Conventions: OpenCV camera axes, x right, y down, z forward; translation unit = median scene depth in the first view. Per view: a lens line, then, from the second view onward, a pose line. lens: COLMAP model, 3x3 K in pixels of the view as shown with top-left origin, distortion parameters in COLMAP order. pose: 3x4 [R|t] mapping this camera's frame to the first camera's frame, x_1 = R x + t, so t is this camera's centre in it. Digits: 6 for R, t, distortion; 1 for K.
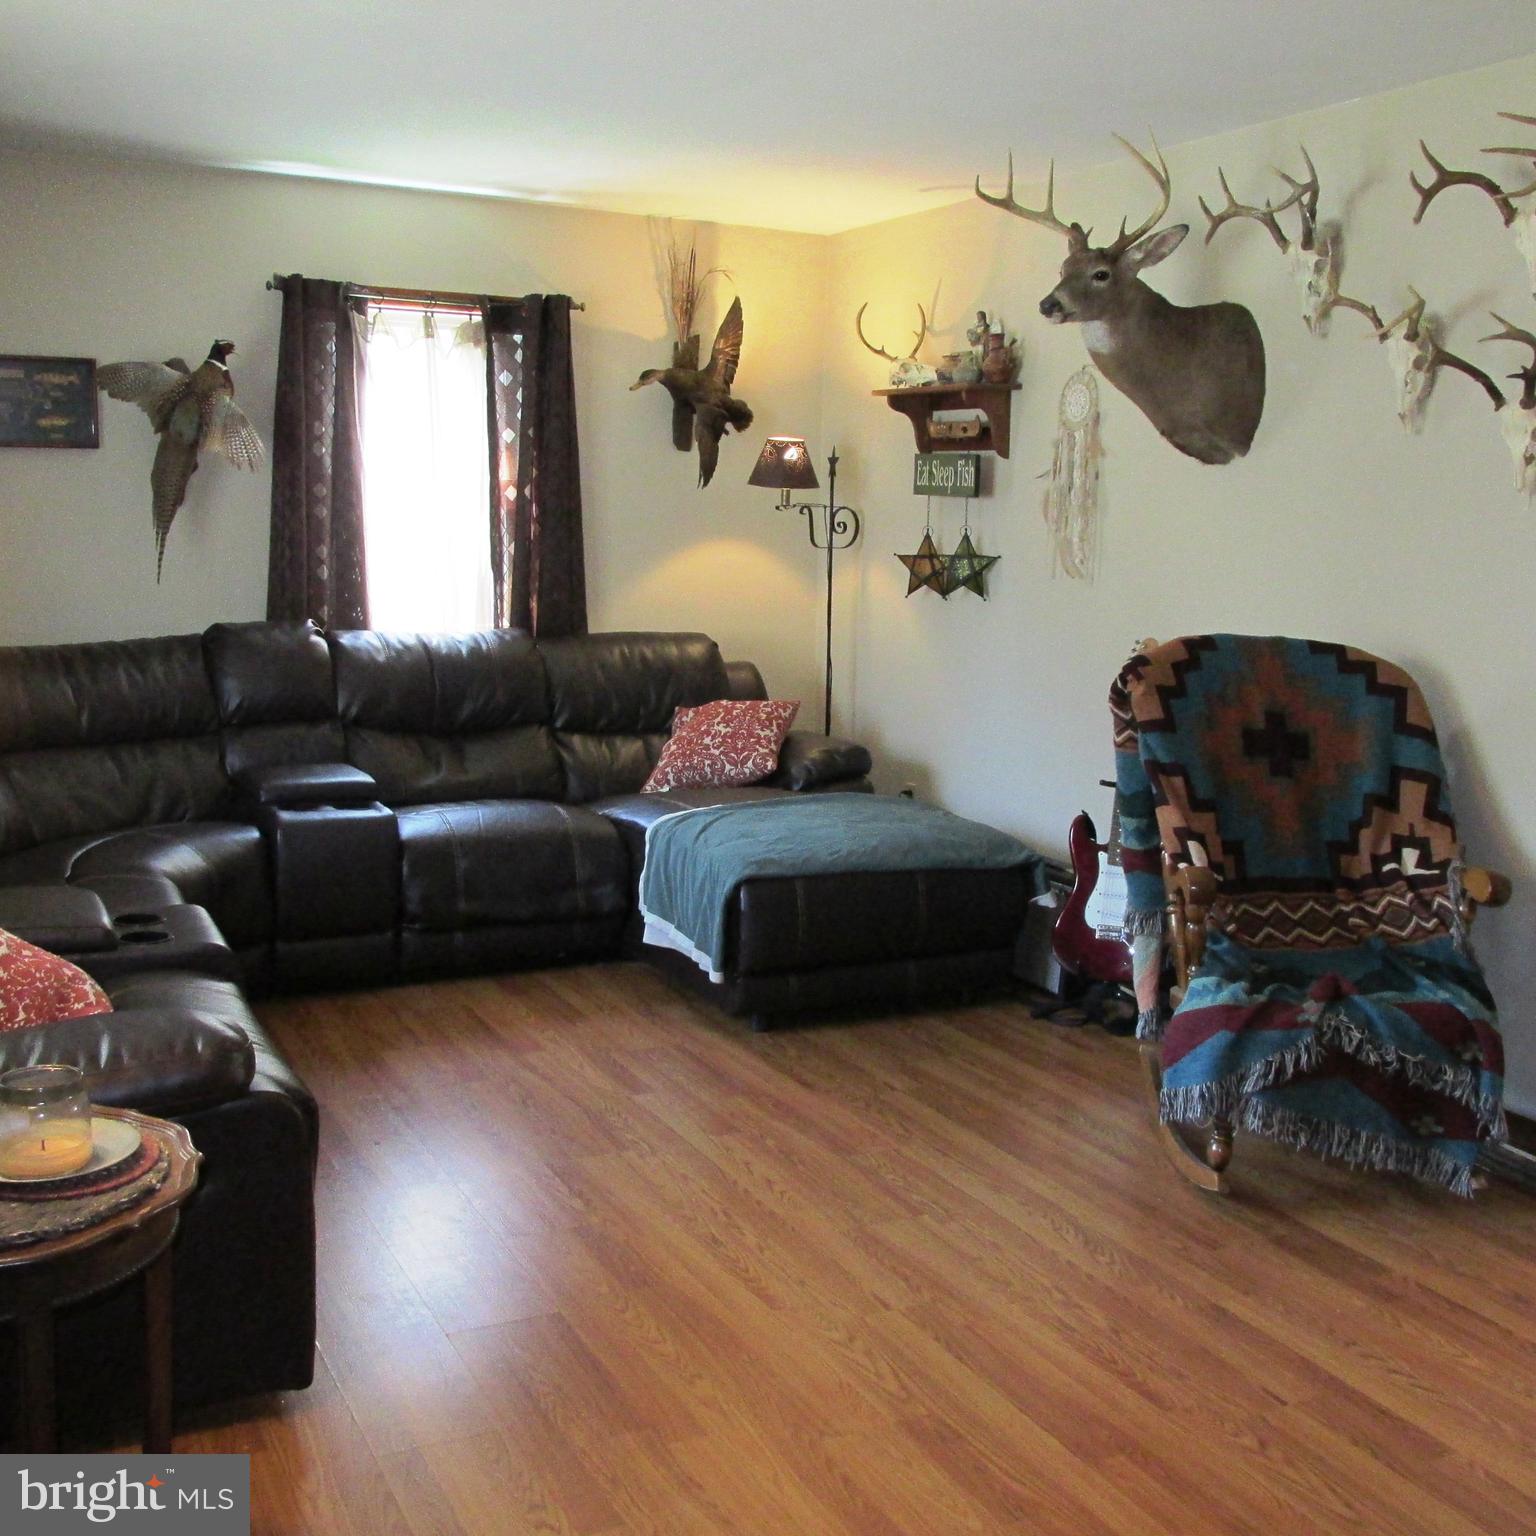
lens RADIAL K [[1741.5, 0, 773.1], [0, 1741.5, 767.7], [0, 0, 1]] dist [-0.010374, 0.000000]
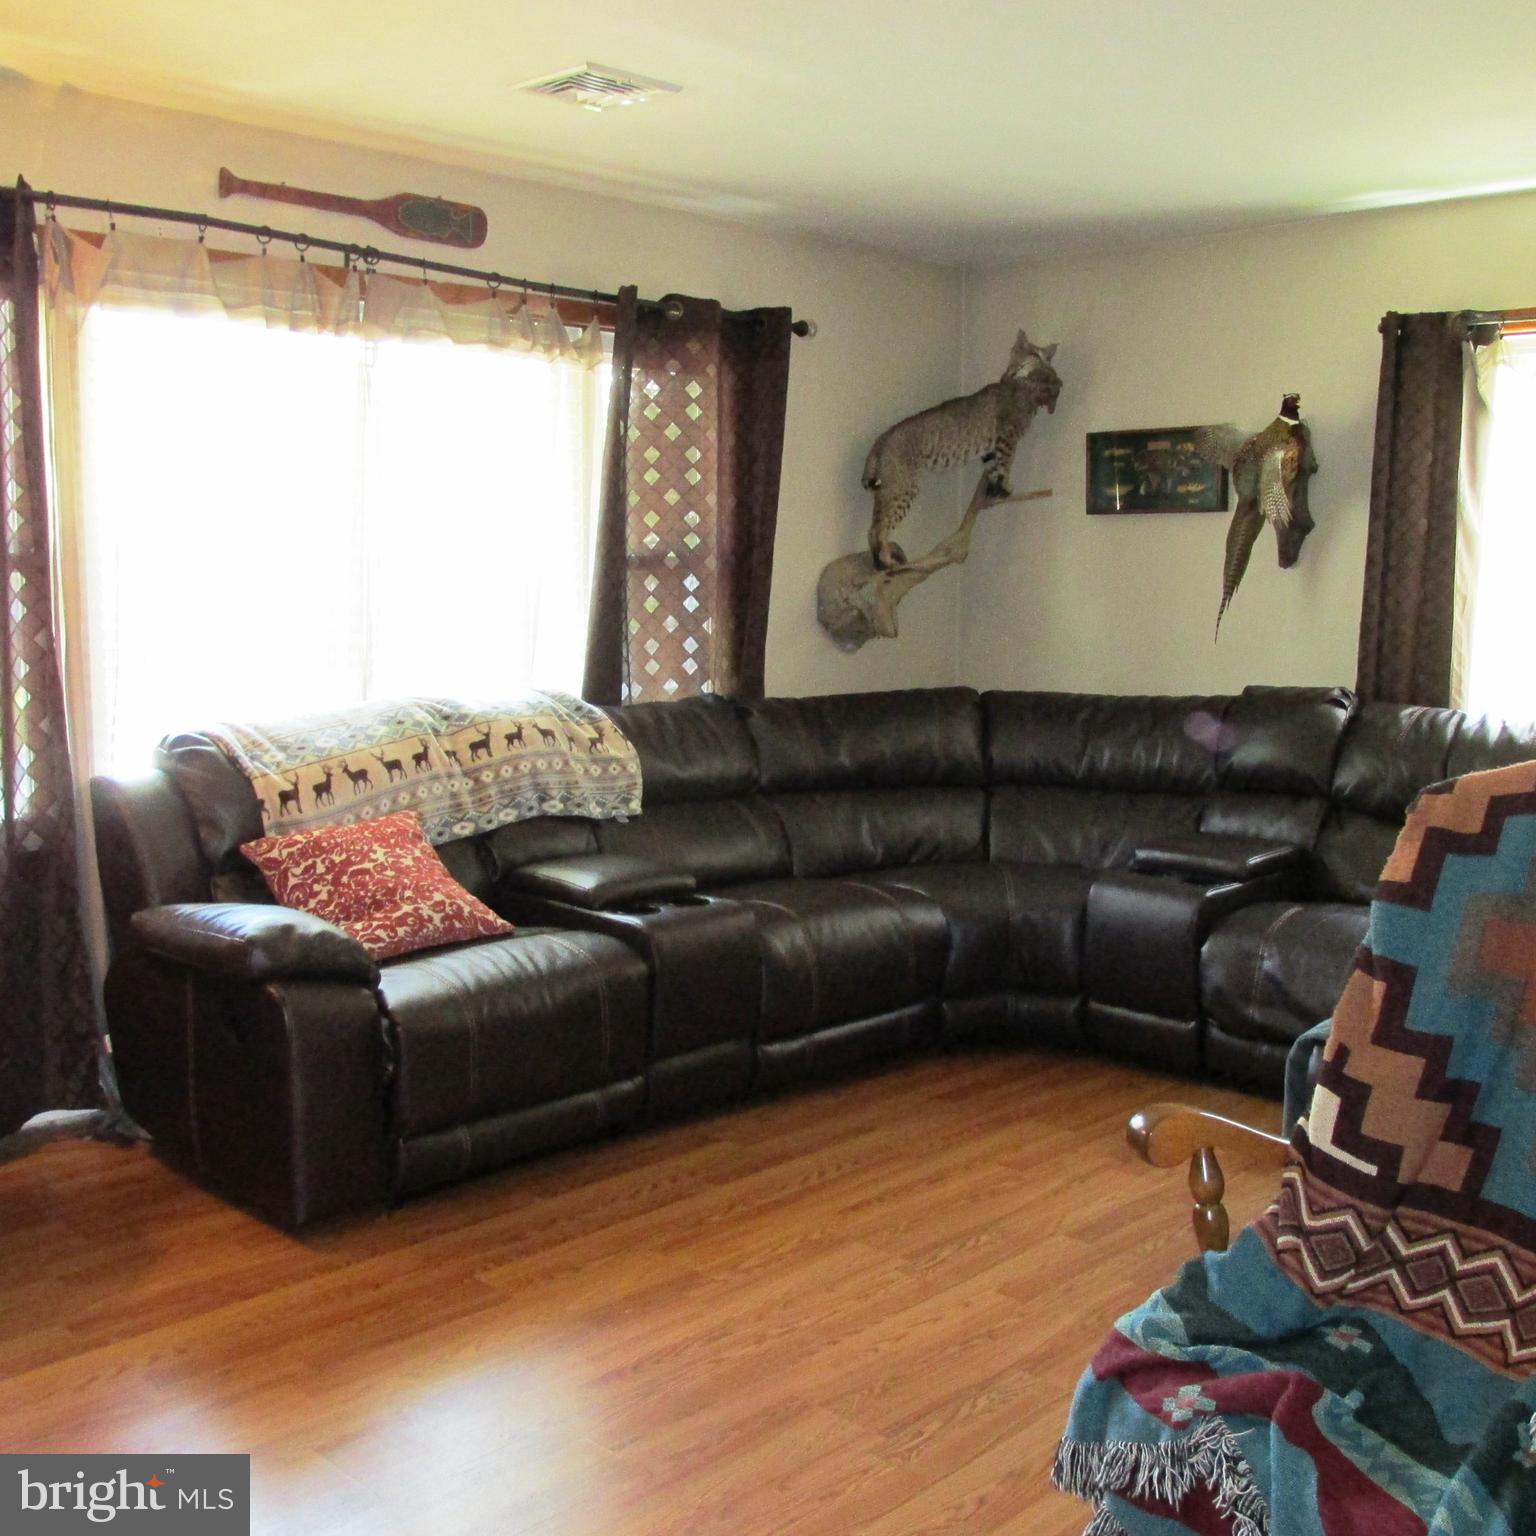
lens RADIAL K [[1741.5, 0, 772.1], [0, 1741.5, 768.6], [0, 0, 1]] dist [-0.010374, 0.000000]
pose [[0.320354, 0.095163, -0.942506, 0.515758], [-0.145354, 0.988097, 0.050361, -0.047660], [0.936080, 0.120864, 0.330373, 0.437024]]
